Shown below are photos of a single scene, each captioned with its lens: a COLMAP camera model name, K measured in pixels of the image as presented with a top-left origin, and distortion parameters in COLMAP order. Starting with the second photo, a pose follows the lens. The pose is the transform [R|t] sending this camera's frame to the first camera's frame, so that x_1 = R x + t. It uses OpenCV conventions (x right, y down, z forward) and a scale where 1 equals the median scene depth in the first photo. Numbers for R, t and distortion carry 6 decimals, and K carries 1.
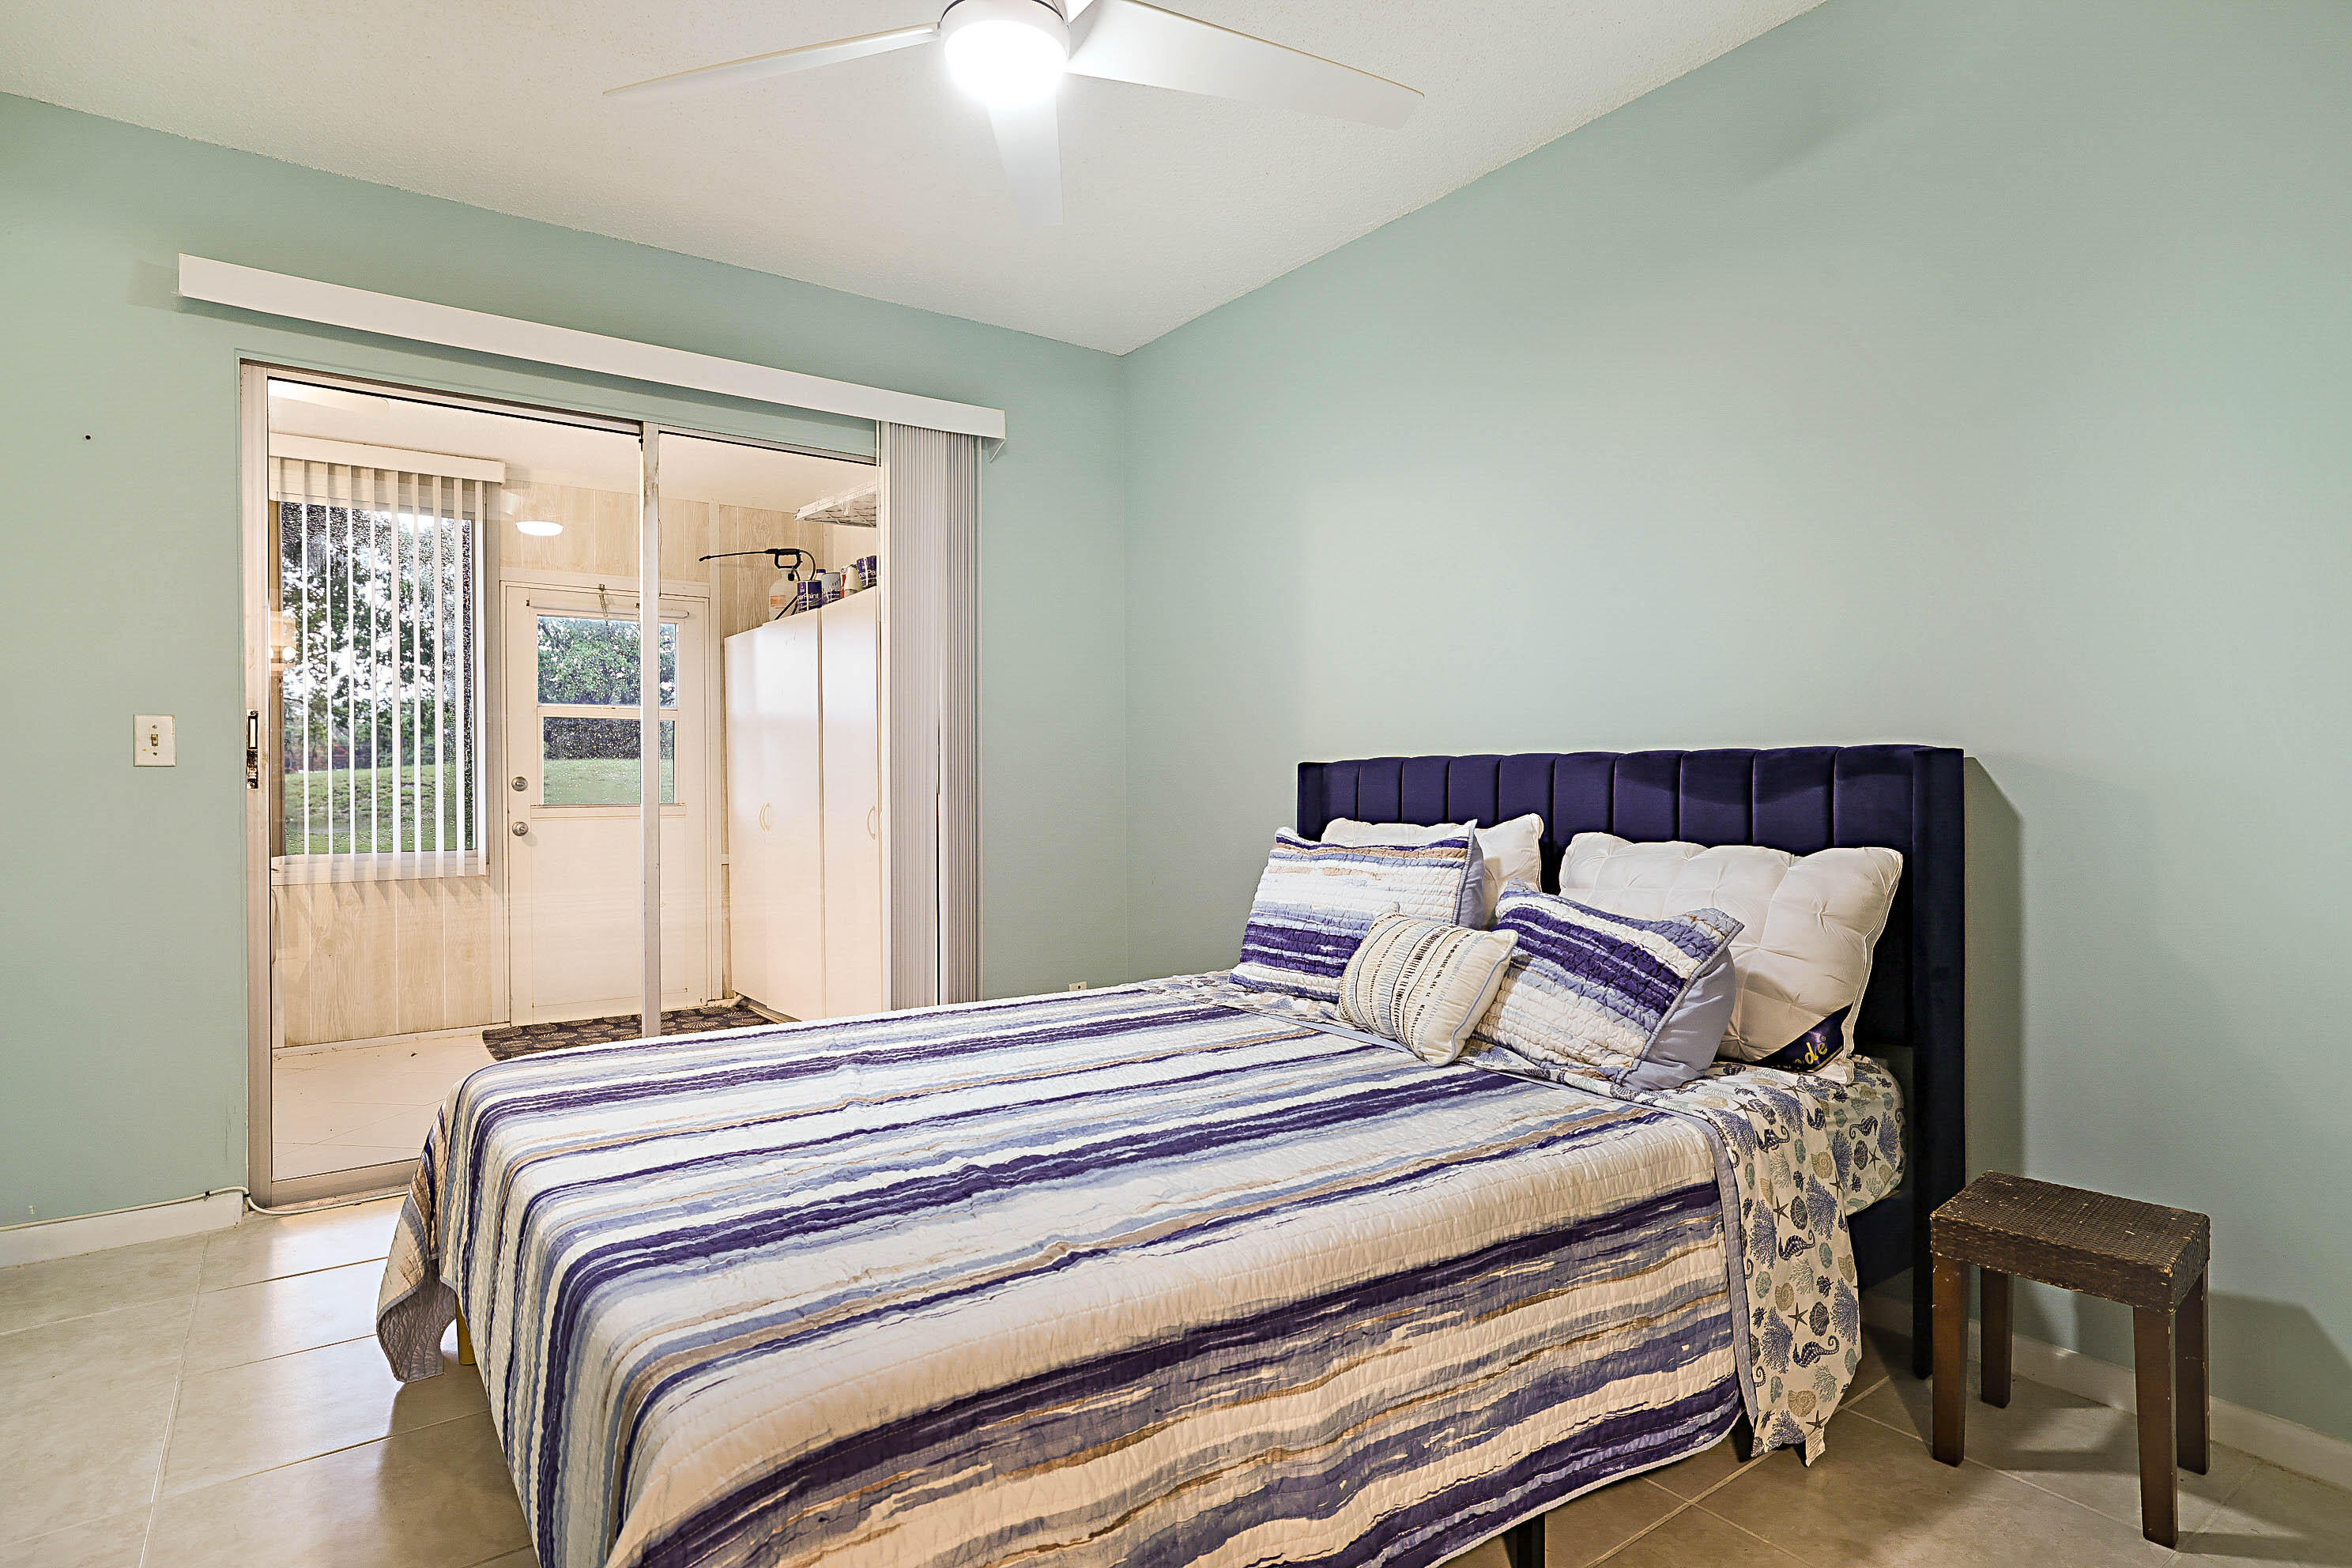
lens RADIAL K [[1242.8, 0, 1183.3], [0, 1242.8, 789.0], [0, 0, 1]] dist [-0.015212, 0.003703]
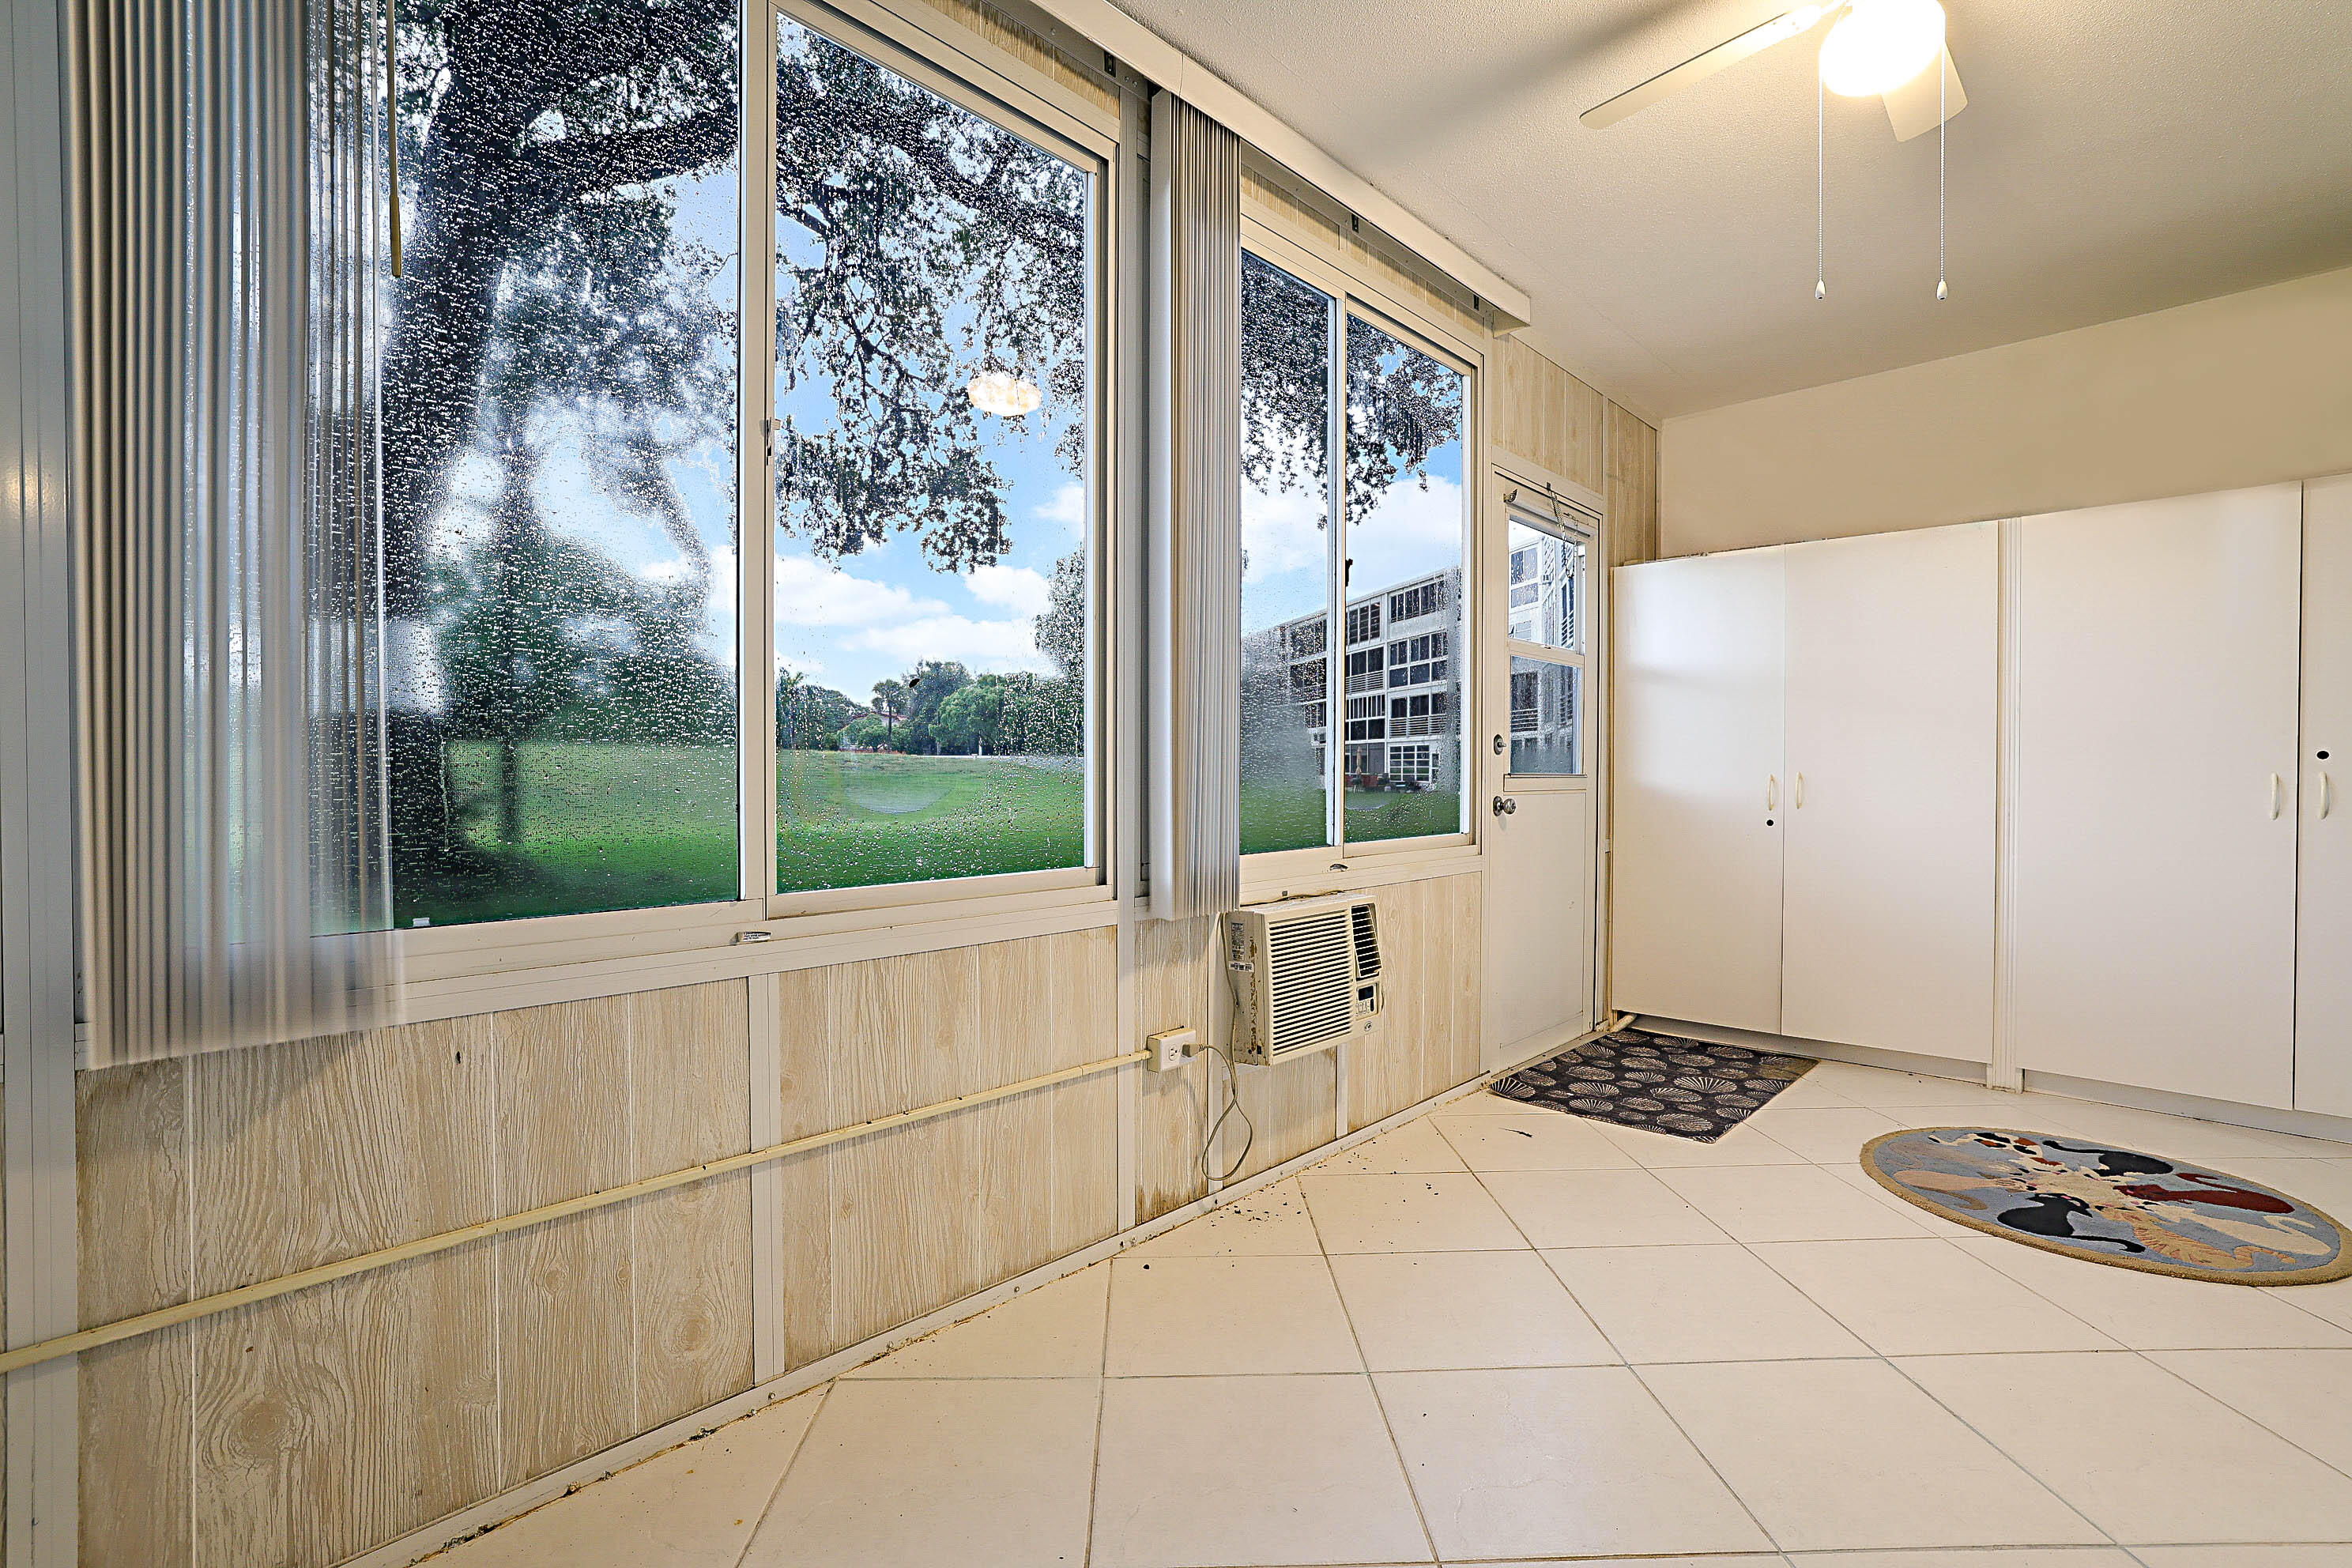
lens RADIAL K [[1094.7, 0, 1151.0], [0, 1094.7, 793.0], [0, 0, 1]] dist [-0.024601, 0.011776]
pose [[0.987044, 0.001504, 0.160445, -2.579571], [-0.003314, 0.999934, 0.011013, 0.056637], [-0.160418, -0.011402, 0.986983, 1.236739]]
